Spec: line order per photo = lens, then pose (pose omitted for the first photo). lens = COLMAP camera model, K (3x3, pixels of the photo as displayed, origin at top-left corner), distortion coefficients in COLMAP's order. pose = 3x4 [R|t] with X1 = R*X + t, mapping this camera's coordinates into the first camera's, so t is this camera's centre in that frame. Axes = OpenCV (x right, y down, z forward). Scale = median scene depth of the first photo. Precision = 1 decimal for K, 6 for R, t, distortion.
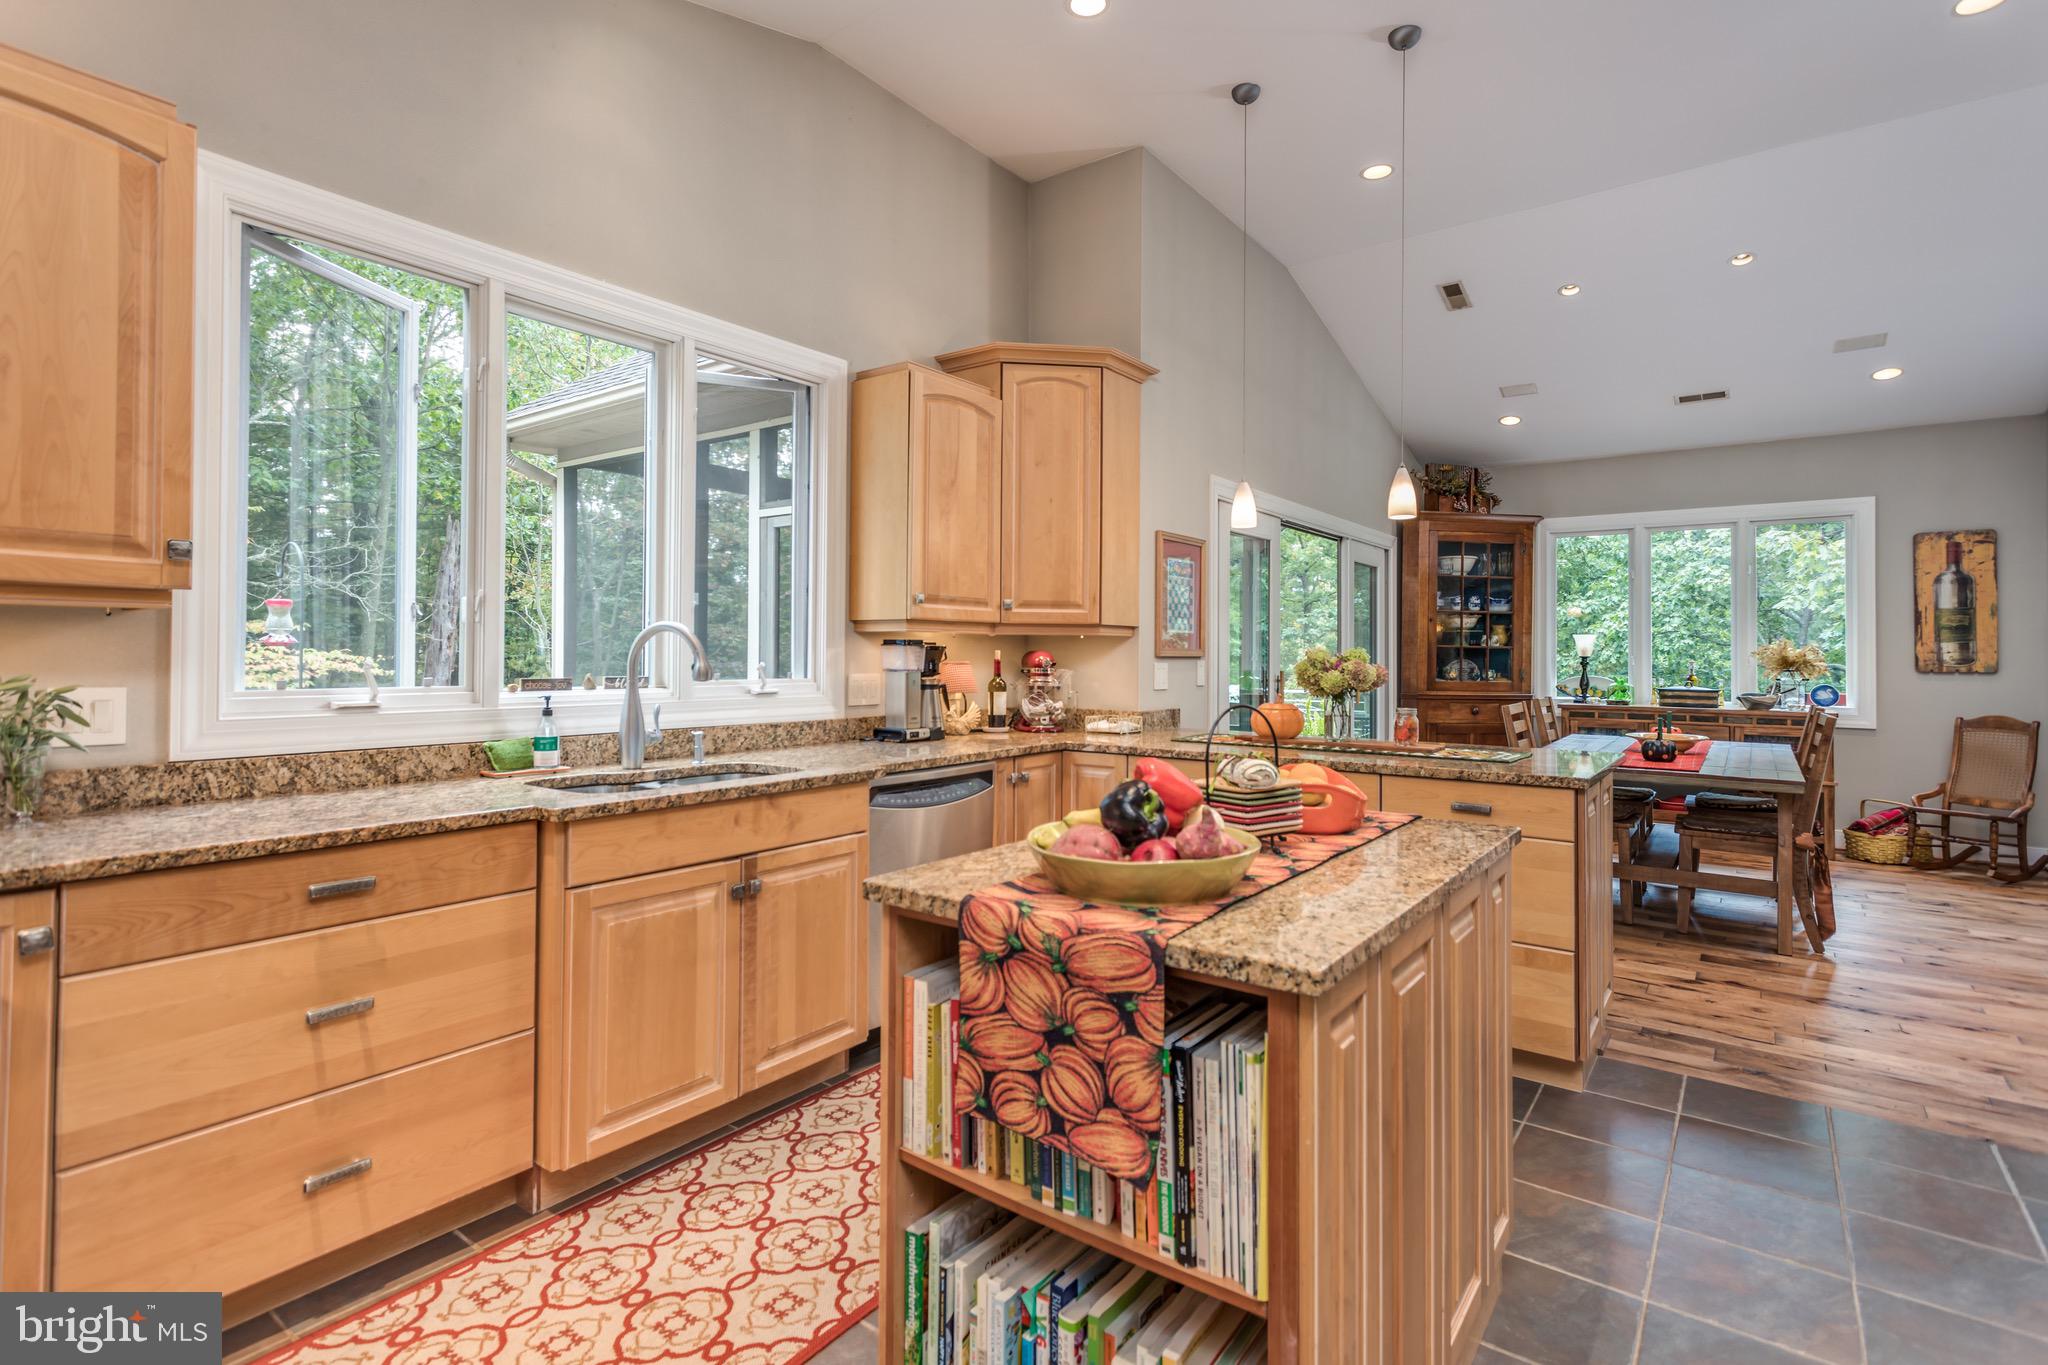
lens RADIAL K [[993.8, 0, 1025.1], [0, 993.8, 640.8], [0, 0, 1]] dist [0.008968, 0.001927]
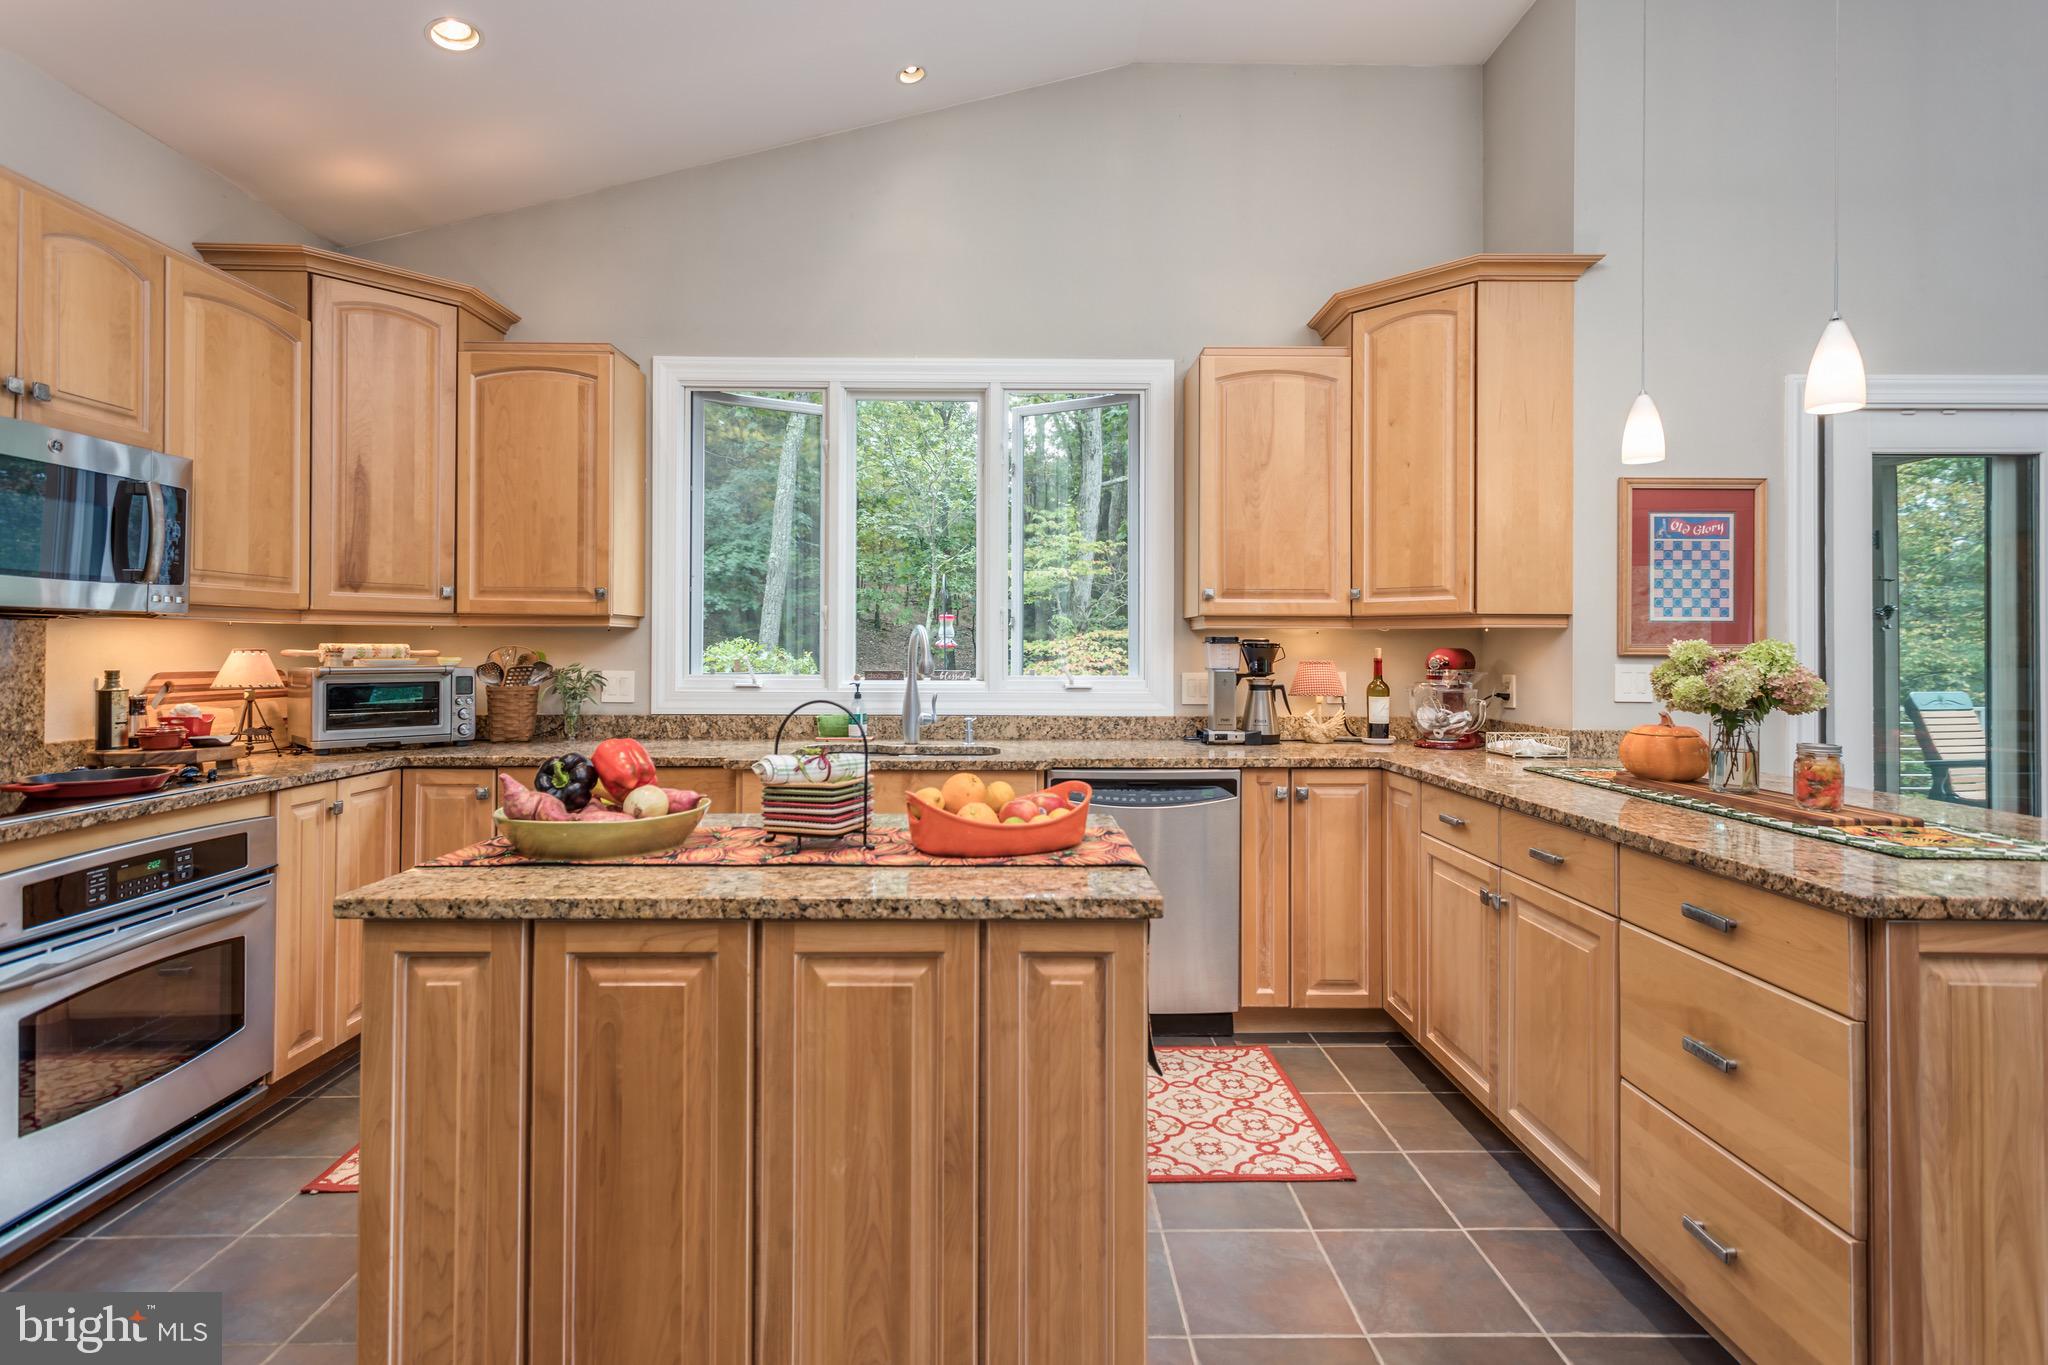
lens RADIAL K [[993.8, 0, 1026.9], [0, 993.8, 647.0], [0, 0, 1]] dist [0.008968, 0.001927]
pose [[0.605997, -0.006874, -0.795437, 0.577731], [0.010260, 0.999947, -0.000824, 0.007819], [0.795401, -0.007662, 0.606035, 0.298666]]
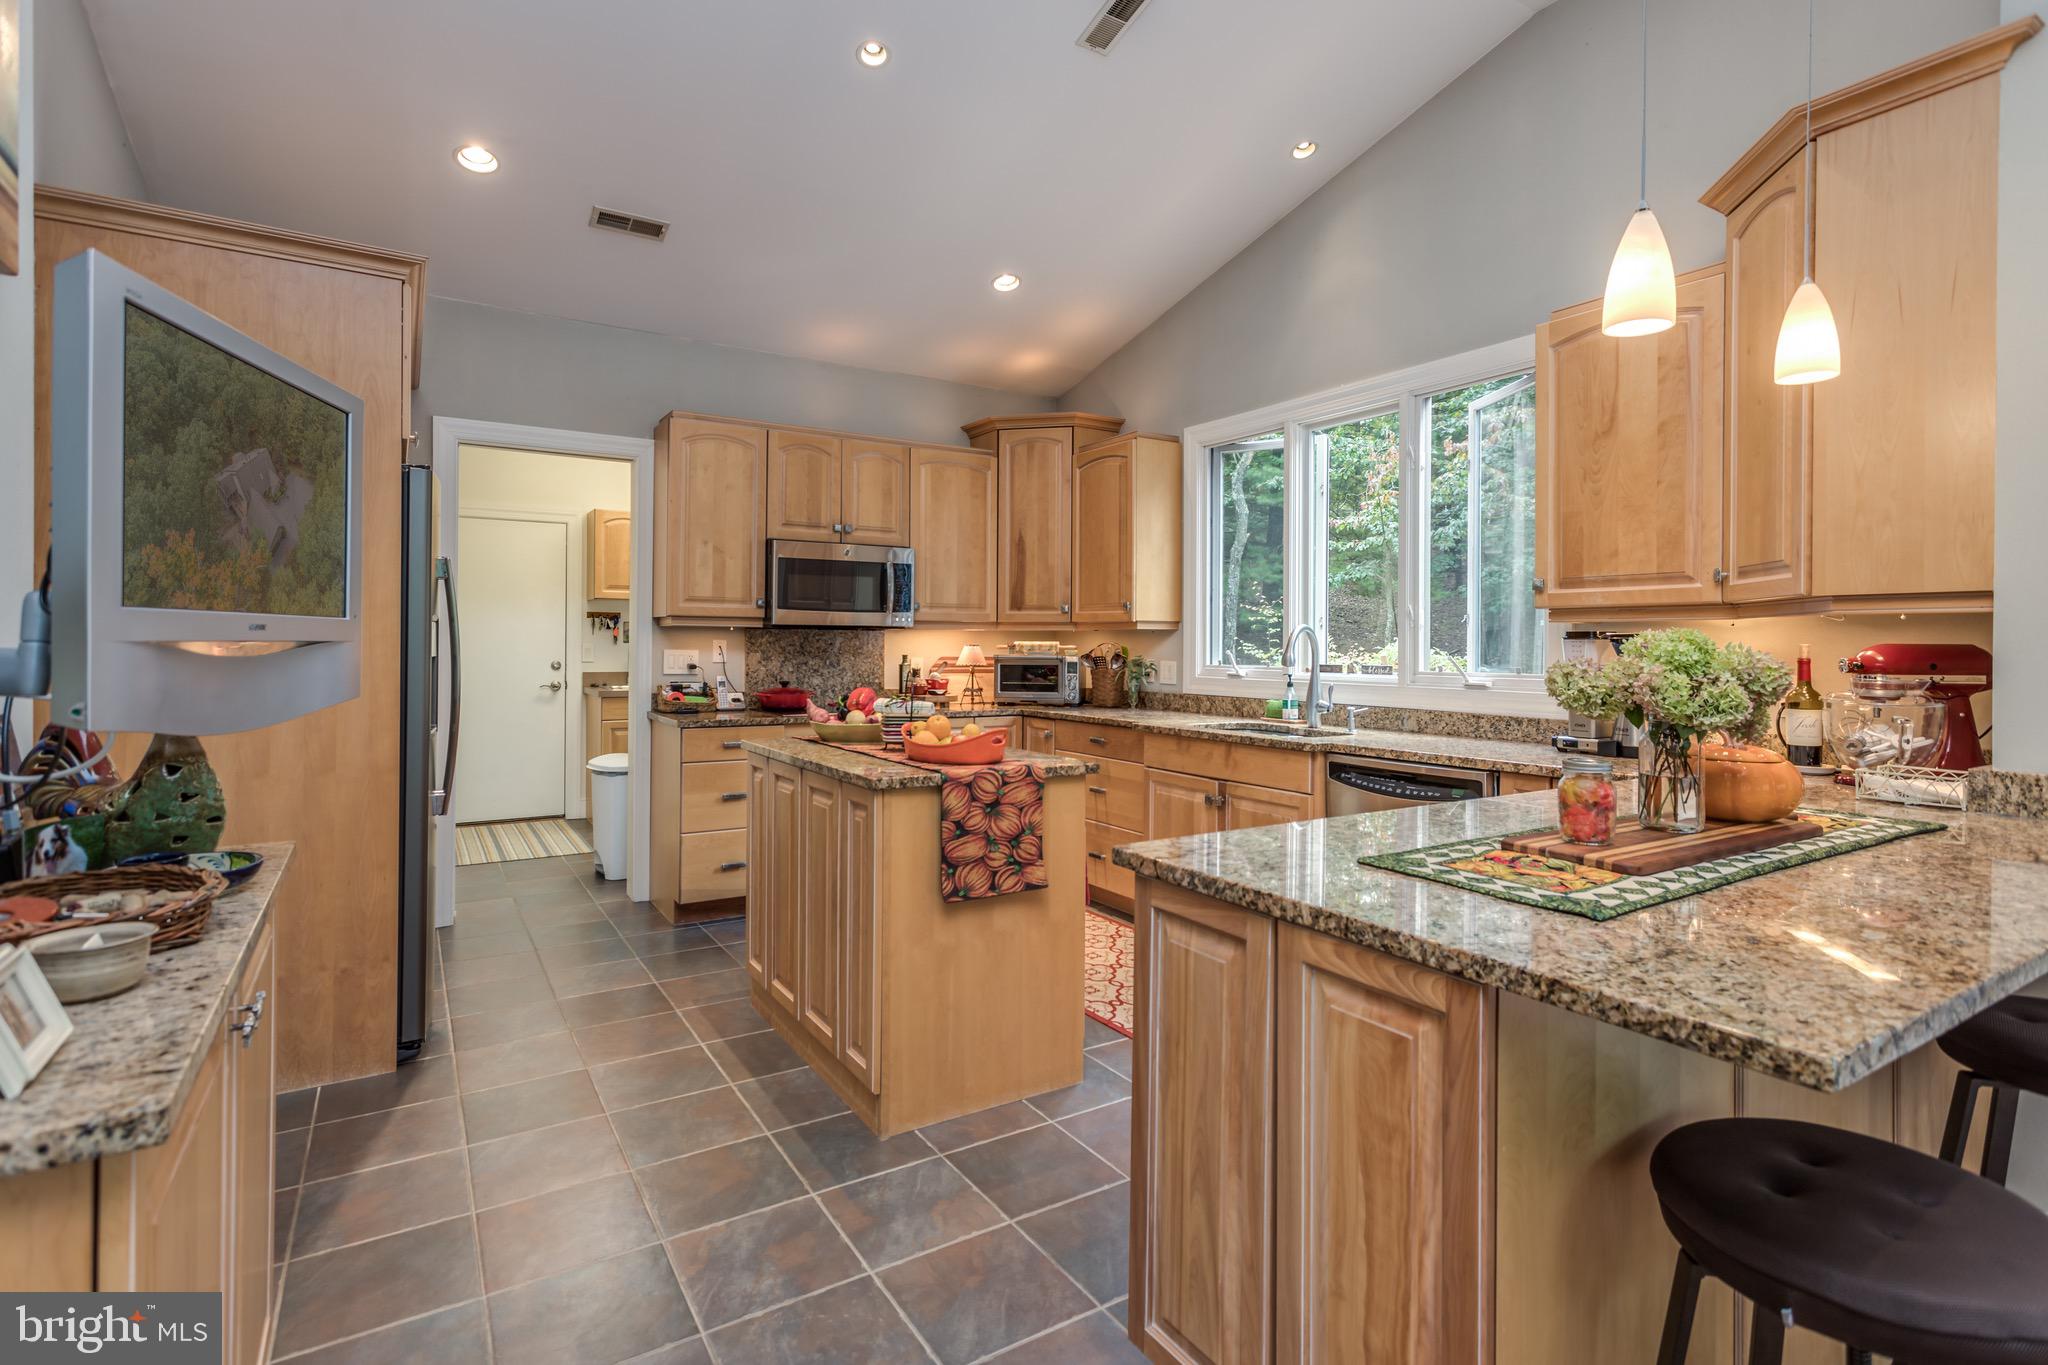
lens RADIAL K [[993.8, 0, 1016.4], [0, 993.8, 645.7], [0, 0, 1]] dist [0.008968, 0.001927]
pose [[-0.367142, -0.008047, -0.930130, 0.923609], [0.002369, 0.999951, -0.009586, 0.019321], [0.930162, -0.005723, -0.367105, 0.943879]]
